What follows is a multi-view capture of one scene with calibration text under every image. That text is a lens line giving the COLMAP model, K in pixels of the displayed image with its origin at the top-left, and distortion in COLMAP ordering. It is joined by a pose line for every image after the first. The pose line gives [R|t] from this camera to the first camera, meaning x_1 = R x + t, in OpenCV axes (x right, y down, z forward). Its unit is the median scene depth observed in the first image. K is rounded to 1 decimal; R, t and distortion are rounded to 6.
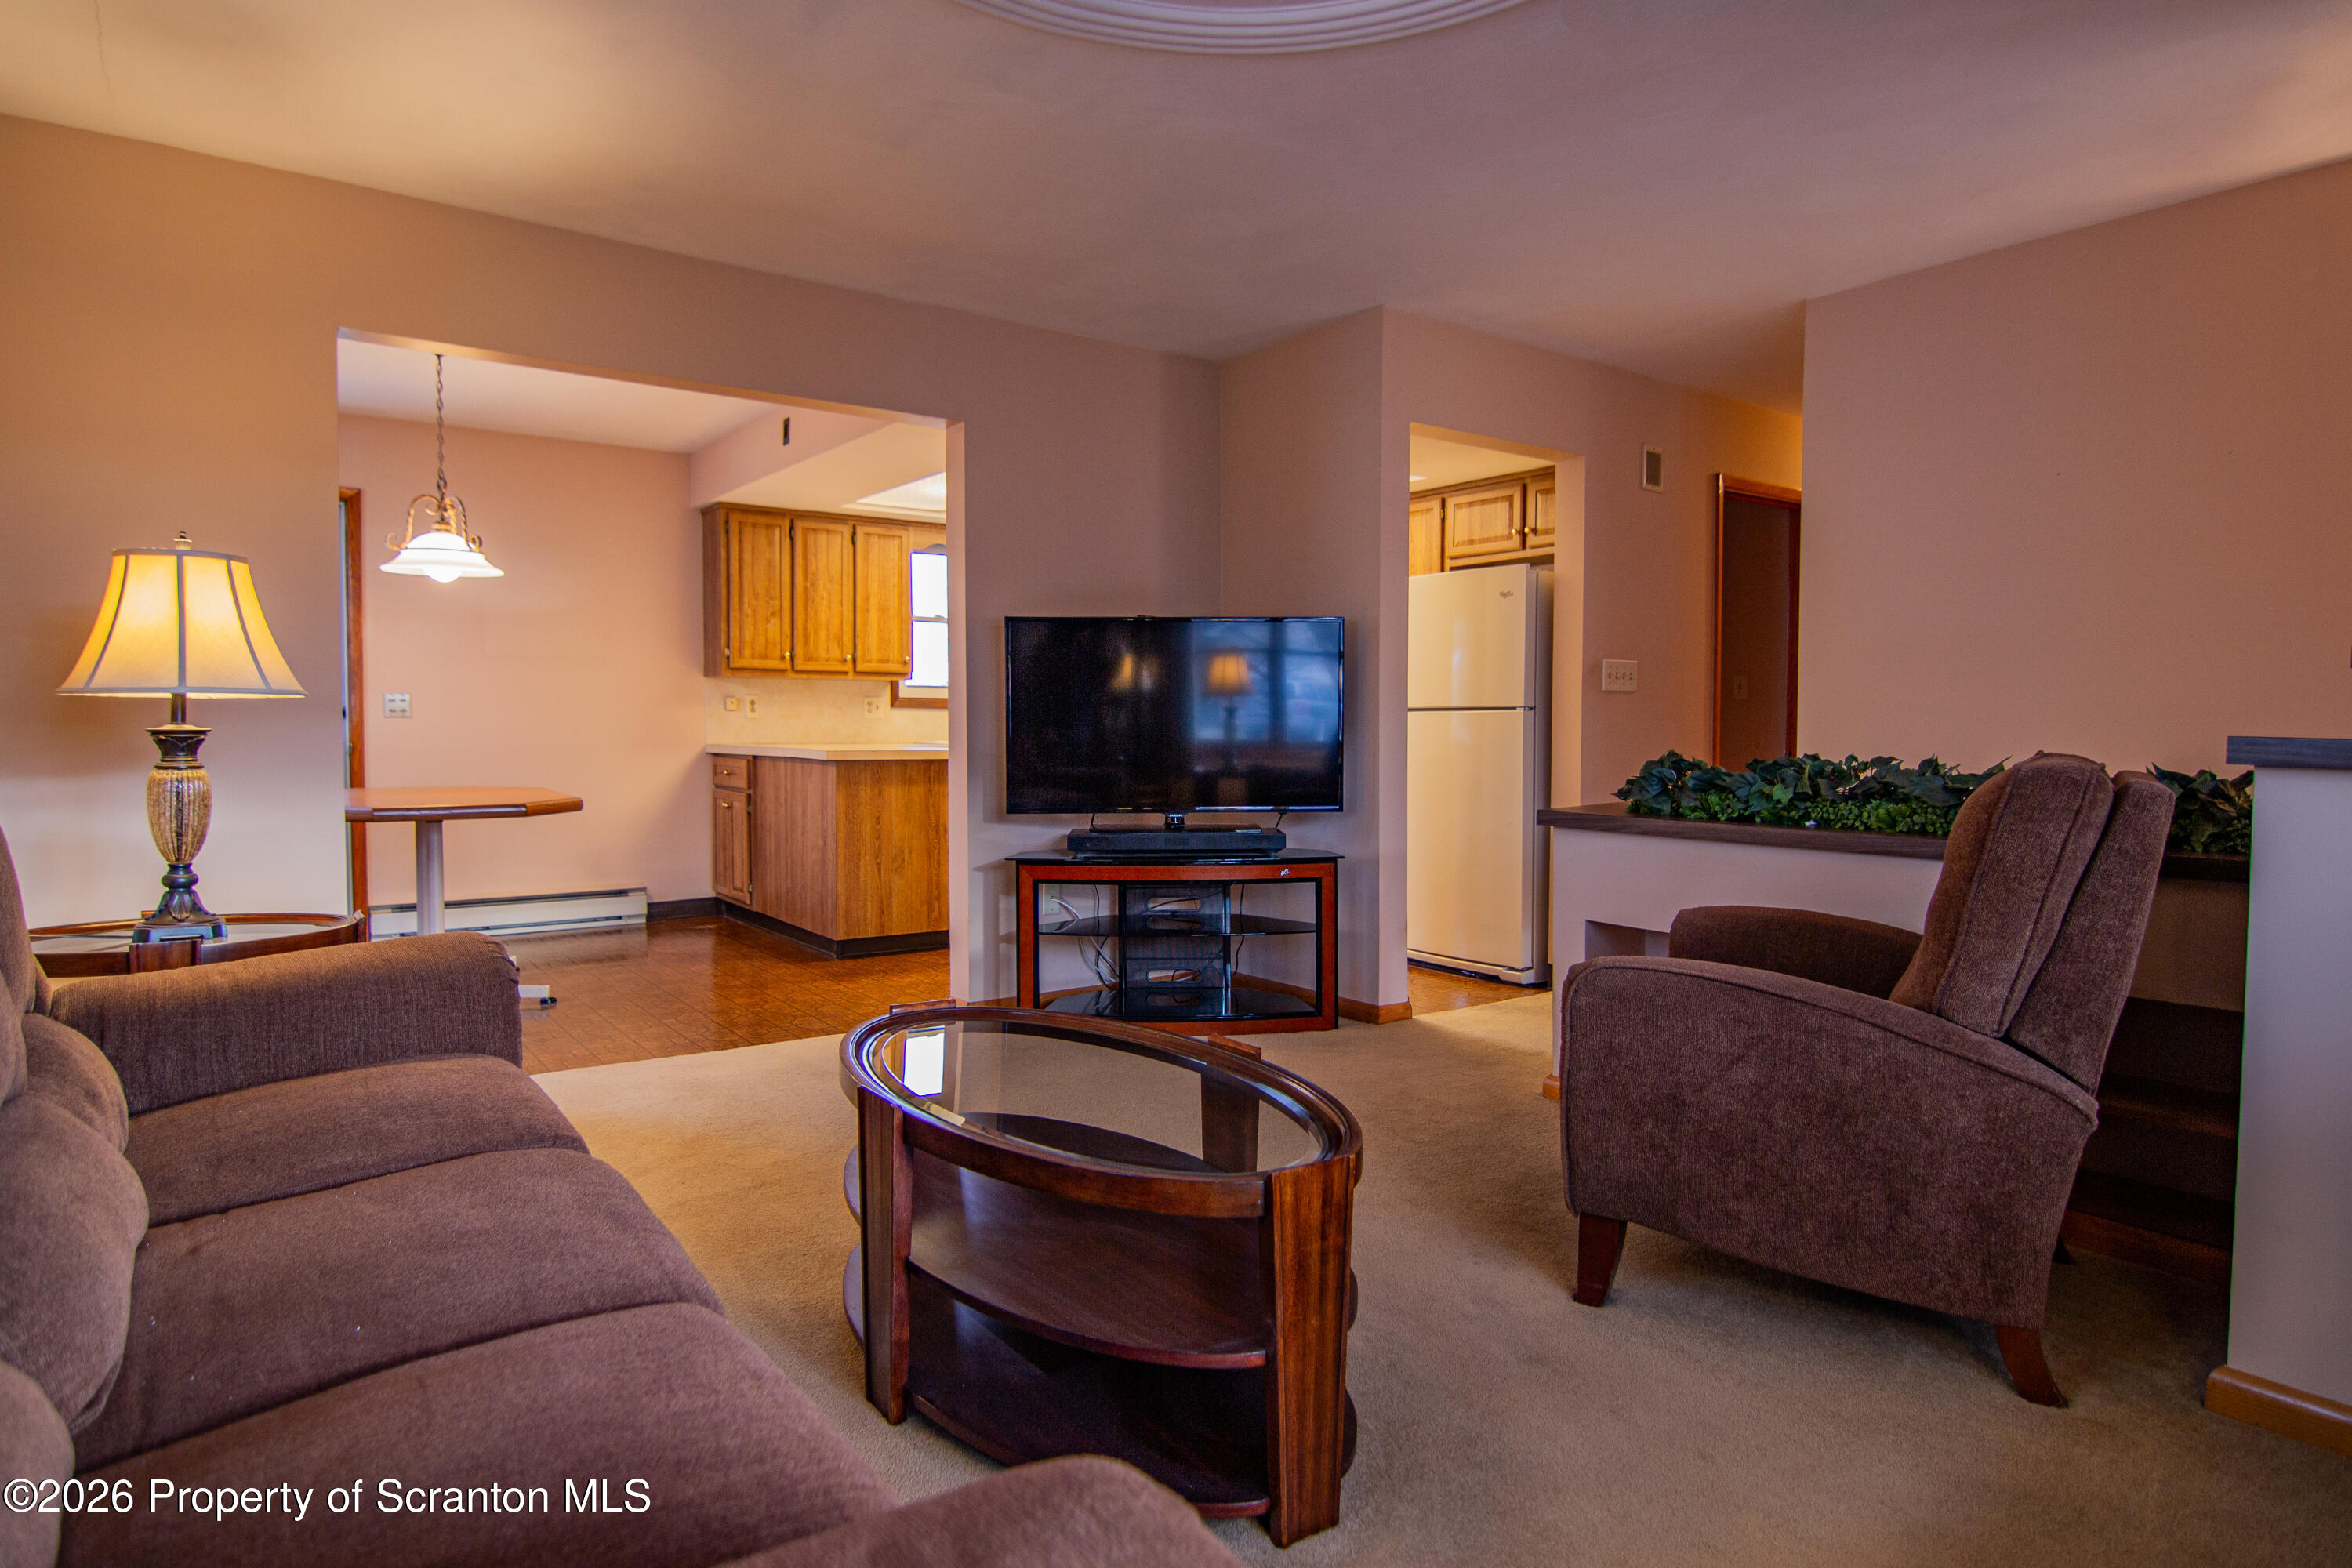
lens RADIAL K [[1315.6, 0, 1176.8], [0, 1315.6, 774.6], [0, 0, 1]] dist [-0.000328, -0.000336]
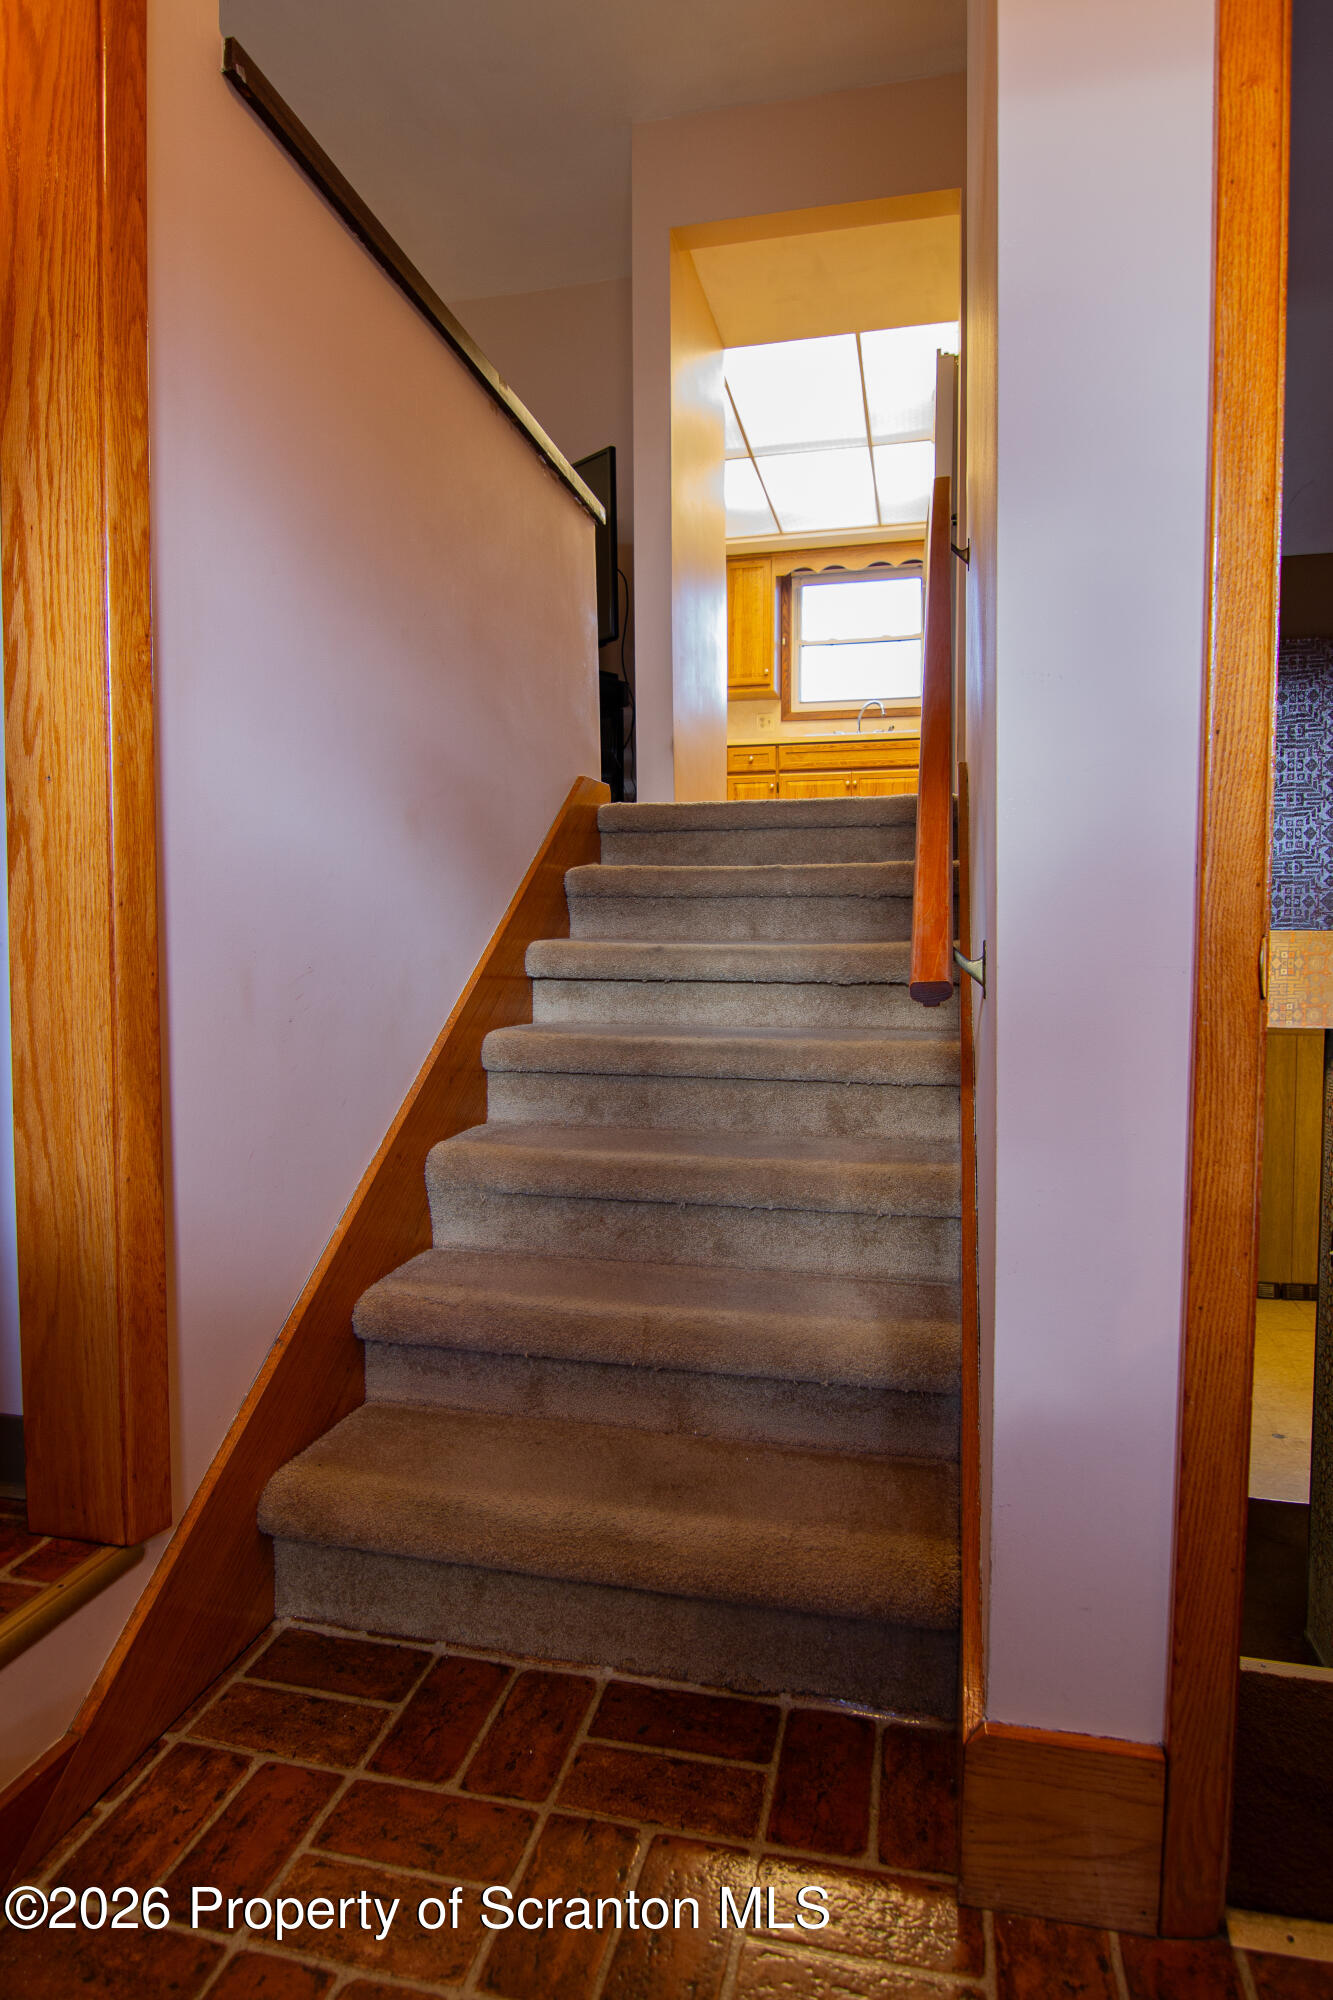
lens RADIAL K [[1118.7, 0, 669.1], [0, 1118.7, 996.8], [0, 0, 1]] dist [-0.000328, -0.000336]
pose [[0.656787, 0.044763, -0.752746, 0.528490], [-0.023491, 0.998967, 0.038908, 0.173981], [0.753710, -0.007872, 0.657160, 0.288217]]
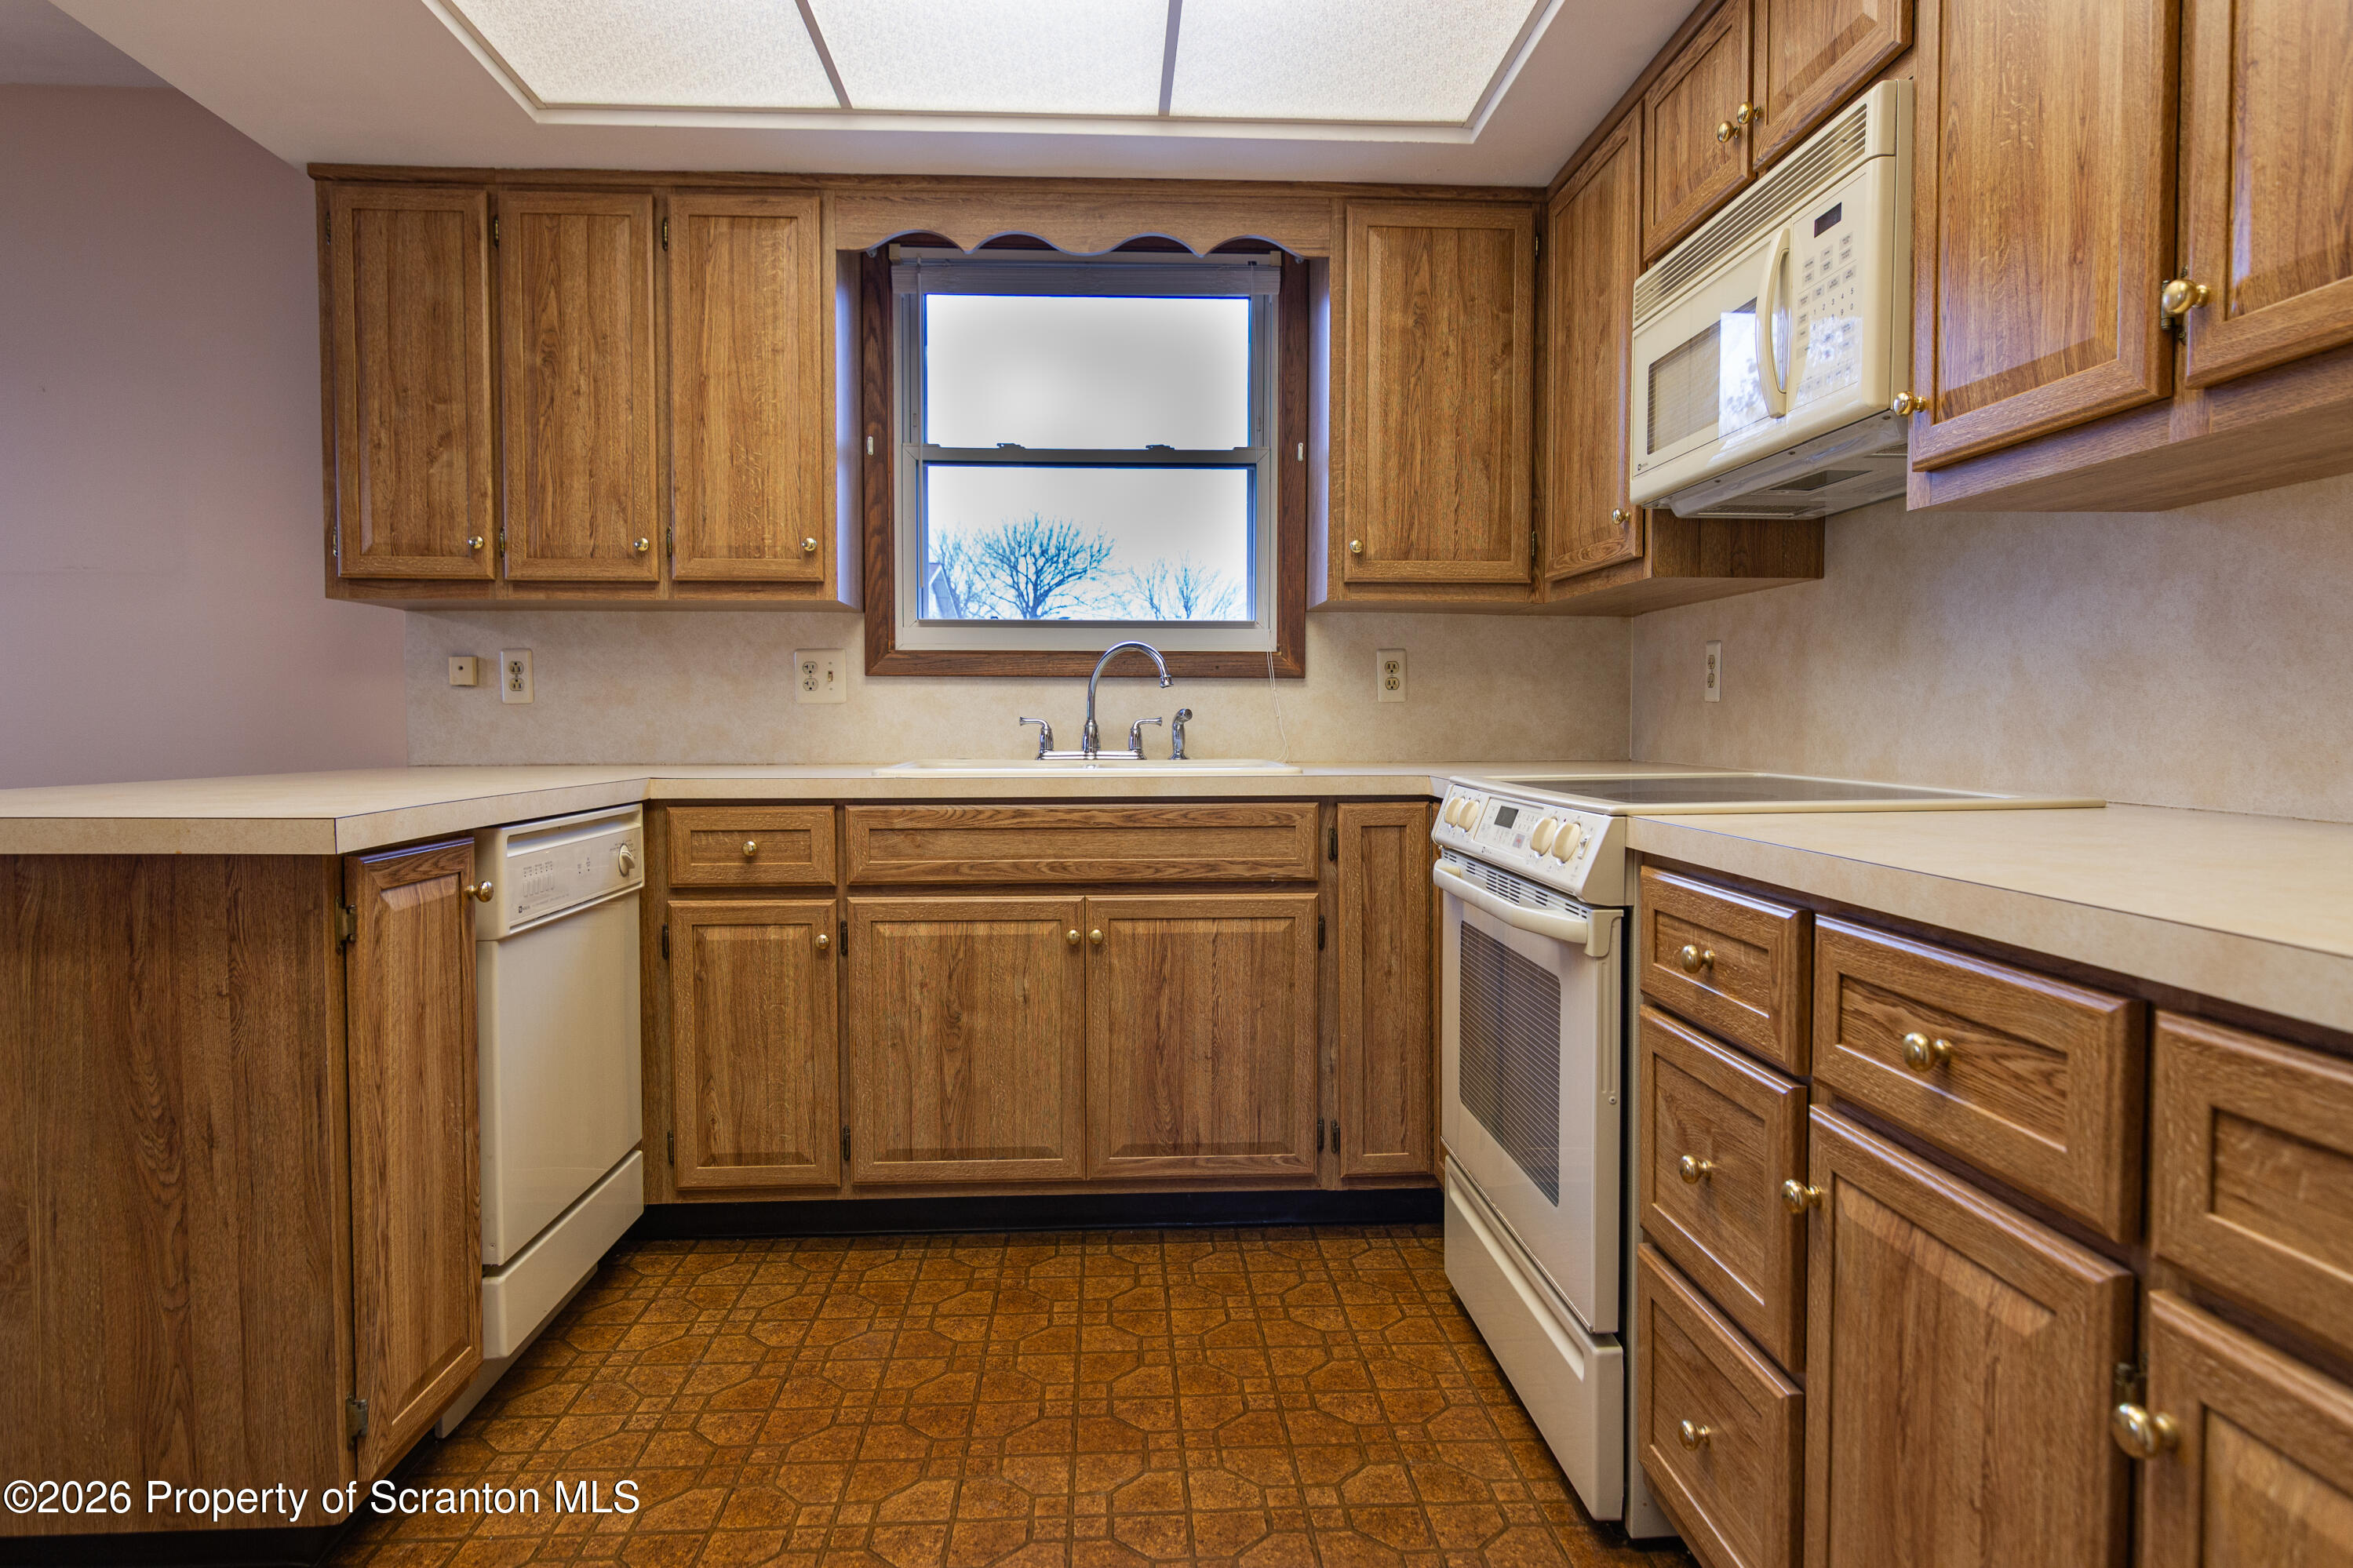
lens RADIAL K [[1369.2, 0, 1179.9], [0, 1369.2, 776.7], [0, 0, 1]] dist [-0.006676, 0.005361]
pose [[0.840264, 0.017676, -0.541889, 0.101370], [-0.017540, 0.999832, 0.005415, -0.026350], [0.541894, 0.004954, 0.840432, 0.764793]]
